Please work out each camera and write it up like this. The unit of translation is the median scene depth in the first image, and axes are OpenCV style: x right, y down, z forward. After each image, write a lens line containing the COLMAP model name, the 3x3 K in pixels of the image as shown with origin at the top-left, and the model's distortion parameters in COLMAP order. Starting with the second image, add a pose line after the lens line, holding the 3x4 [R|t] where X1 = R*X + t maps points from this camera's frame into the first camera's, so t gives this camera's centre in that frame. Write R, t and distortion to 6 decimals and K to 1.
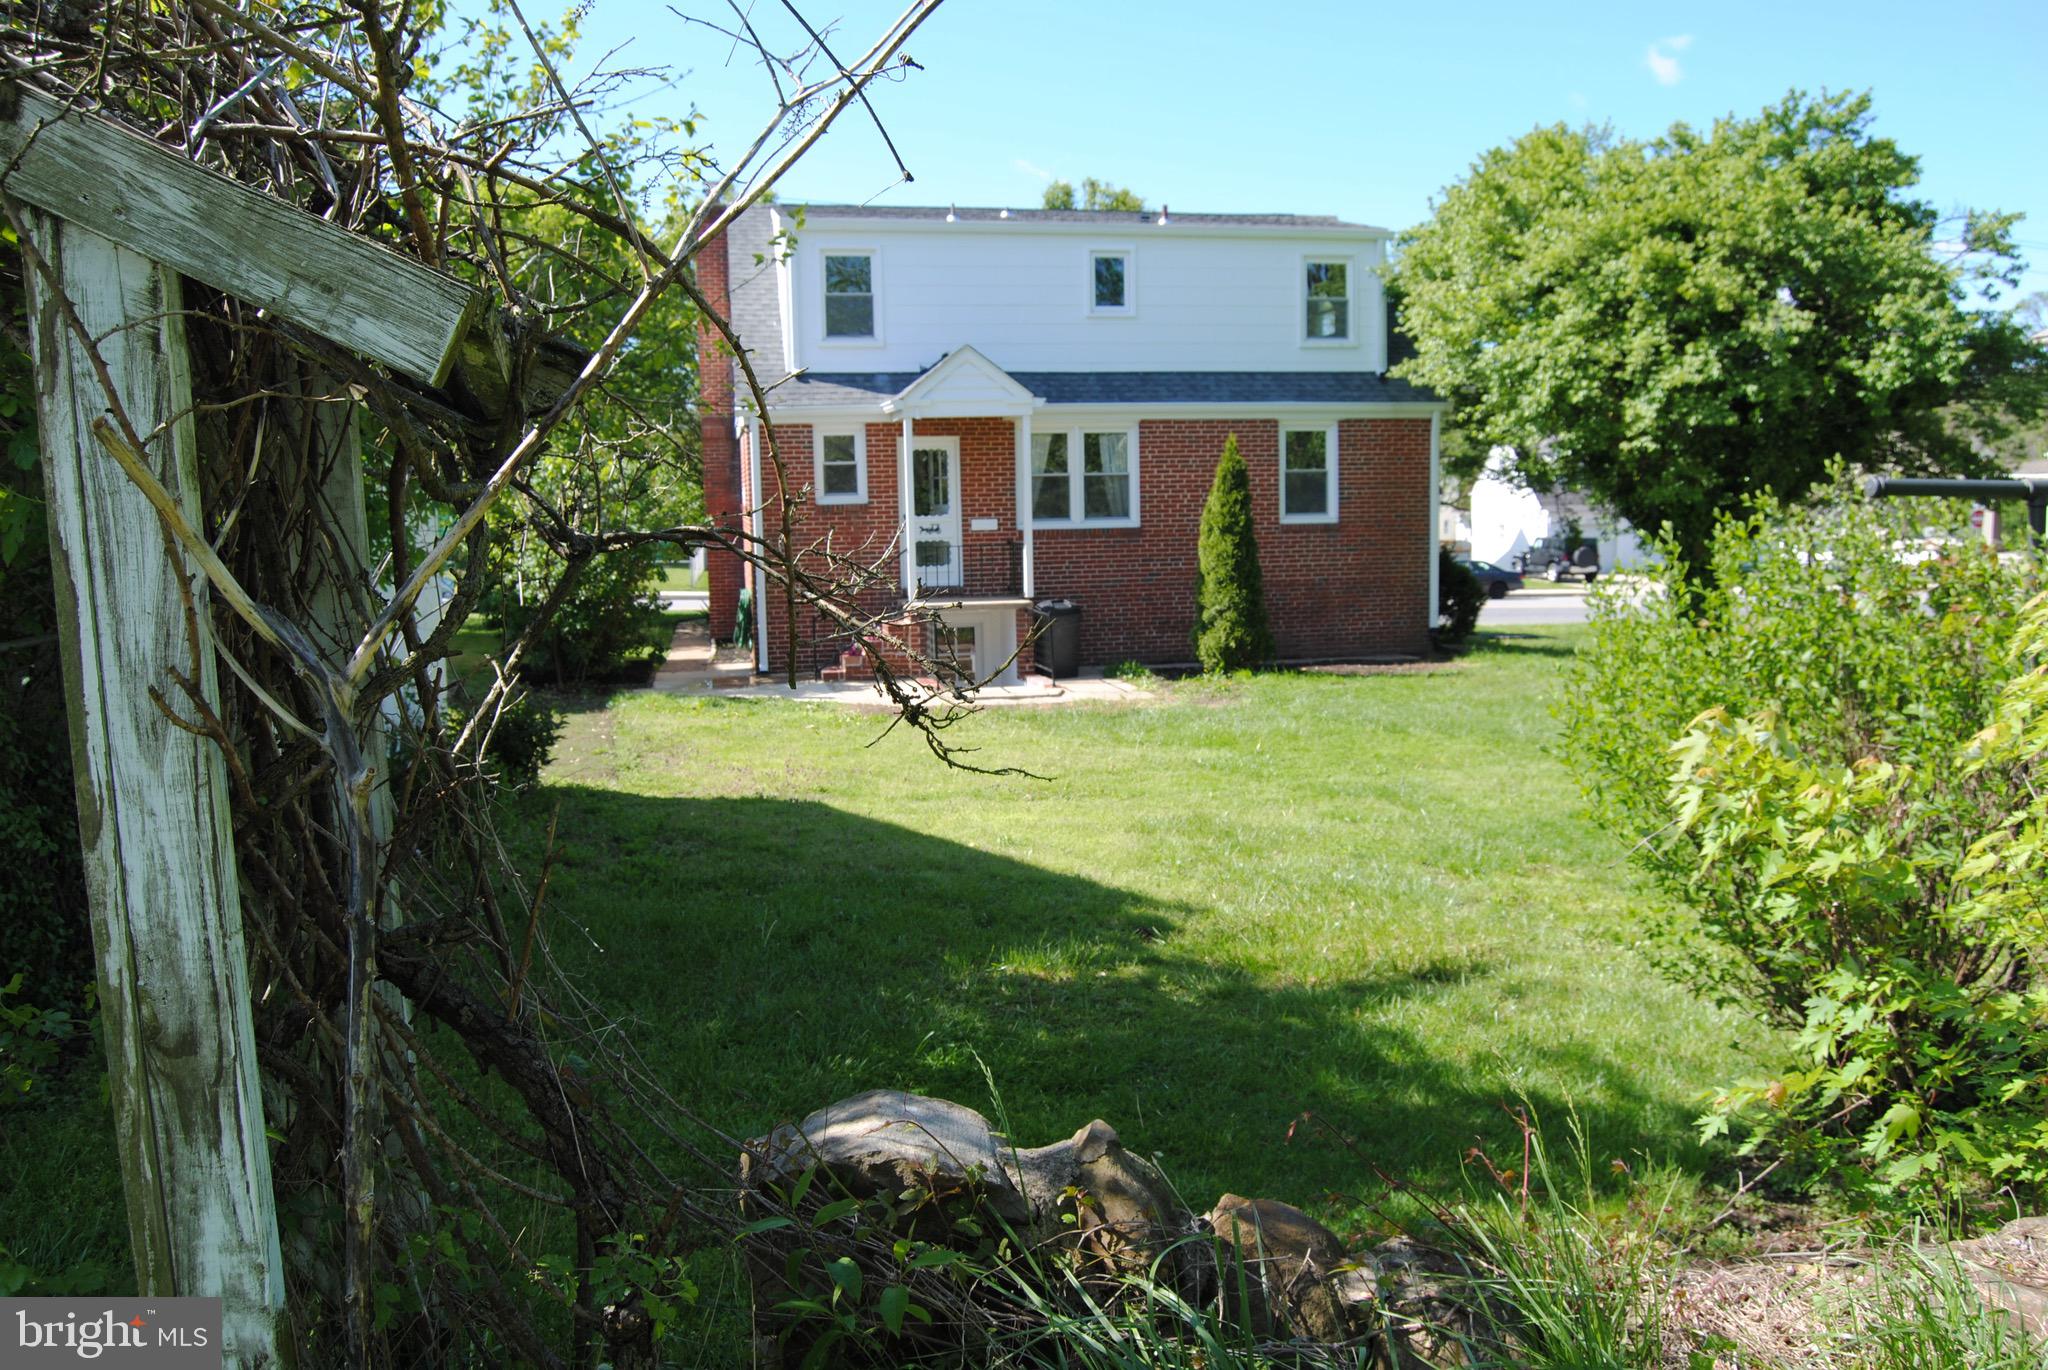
lens RADIAL K [[1628.3, 0, 1038.3], [0, 1628.3, 674.2], [0, 0, 1]] dist [-0.078489, 0.025098]
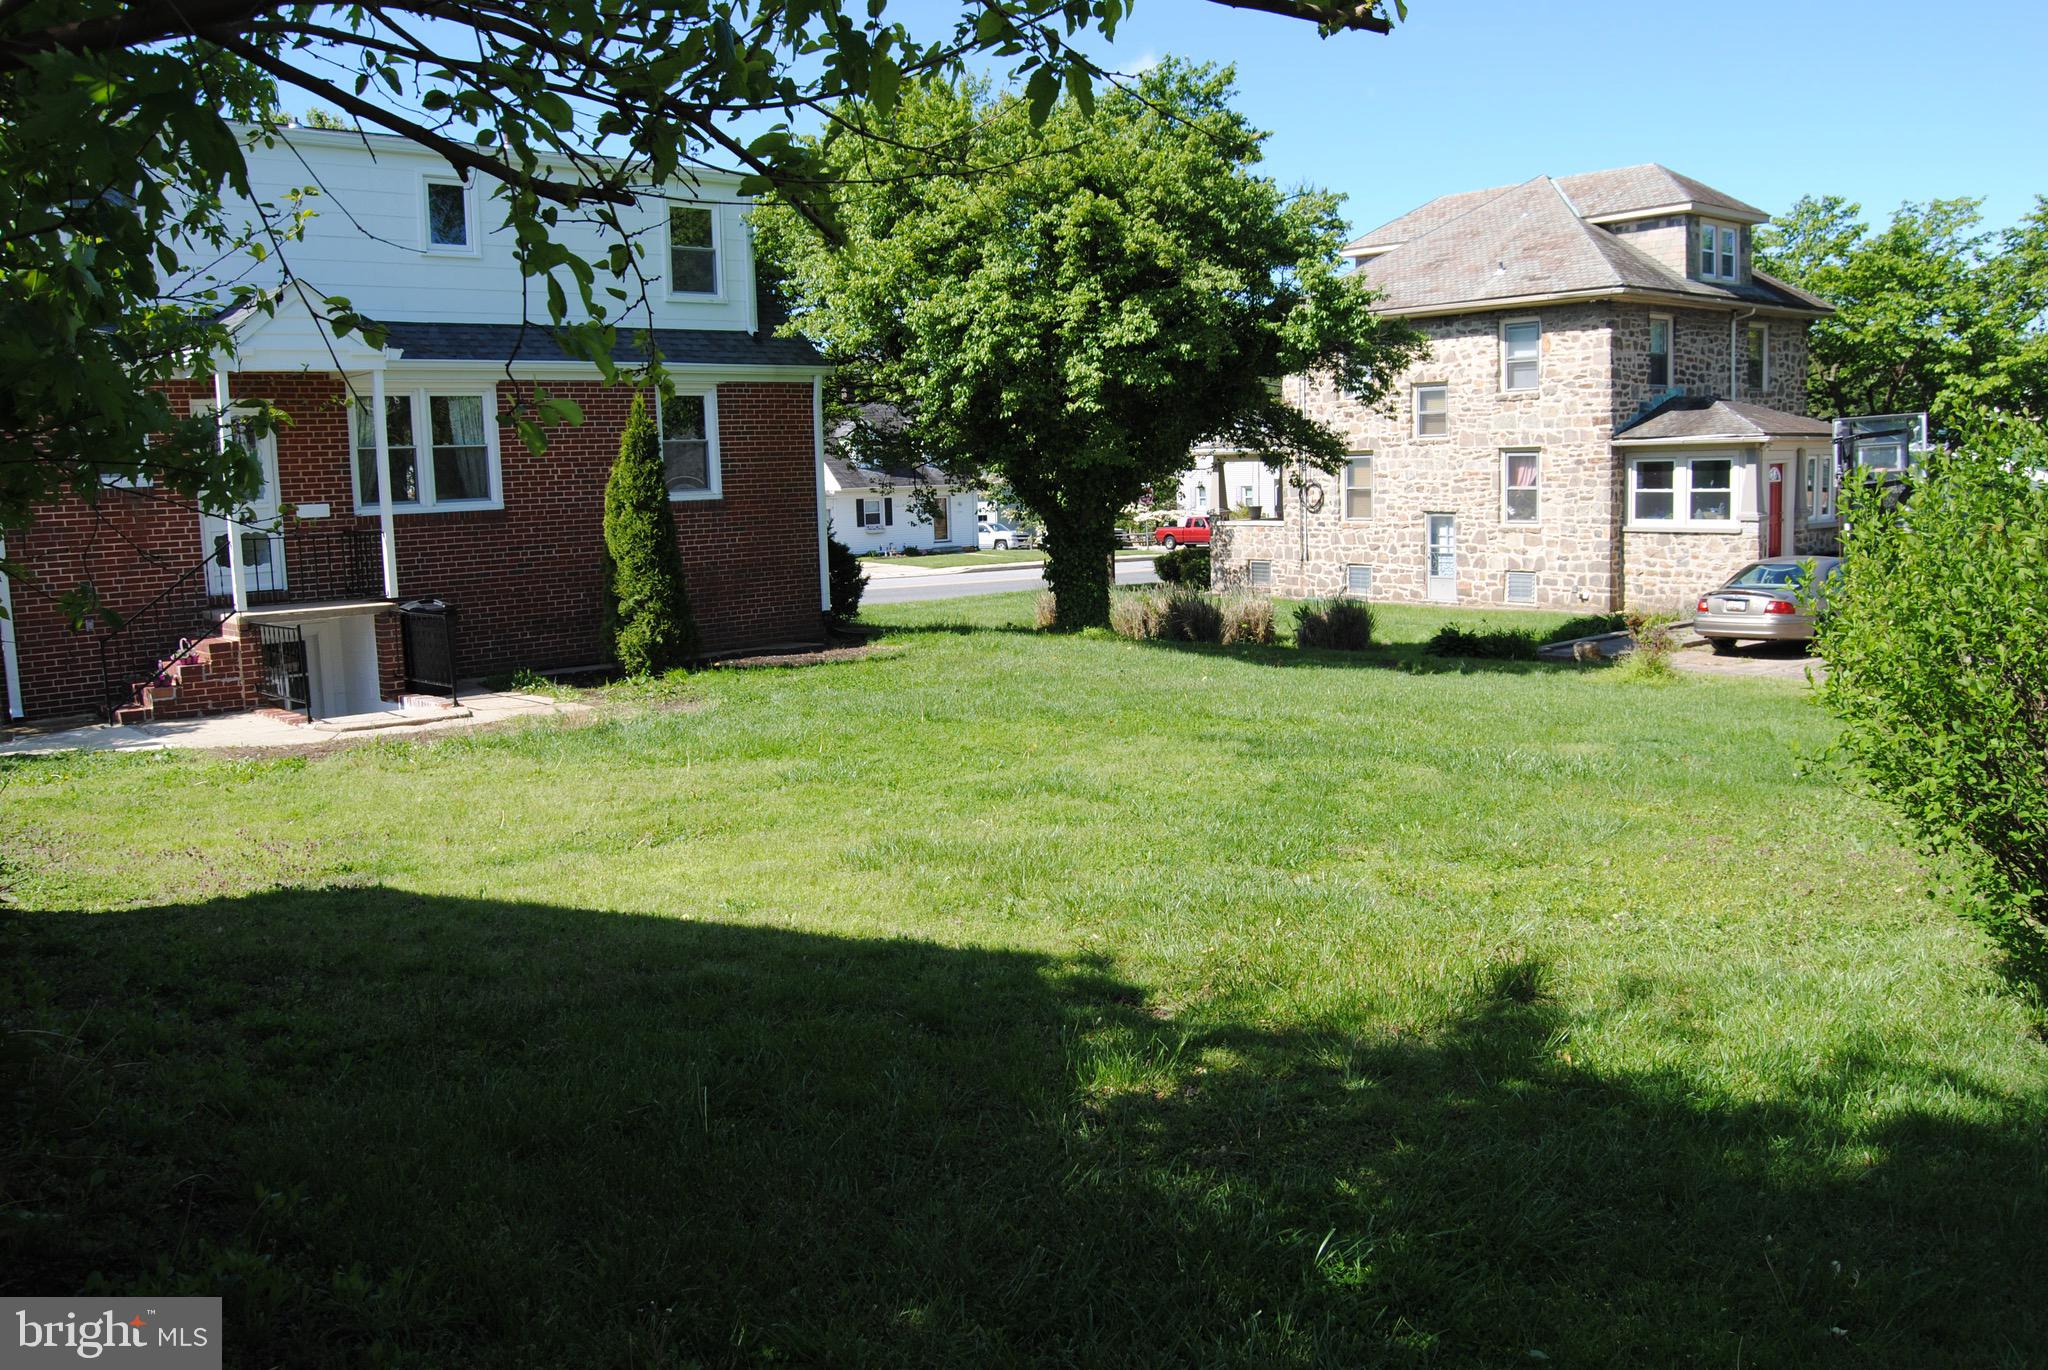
lens RADIAL K [[1628.3, 0, 1035.2], [0, 1628.3, 692.5], [0, 0, 1]] dist [-0.078489, 0.025098]
pose [[0.861321, -0.076847, 0.502216, -0.139883], [0.071168, 0.996998, 0.030500, -0.002603], [-0.503052, 0.009472, 0.864204, 0.162237]]
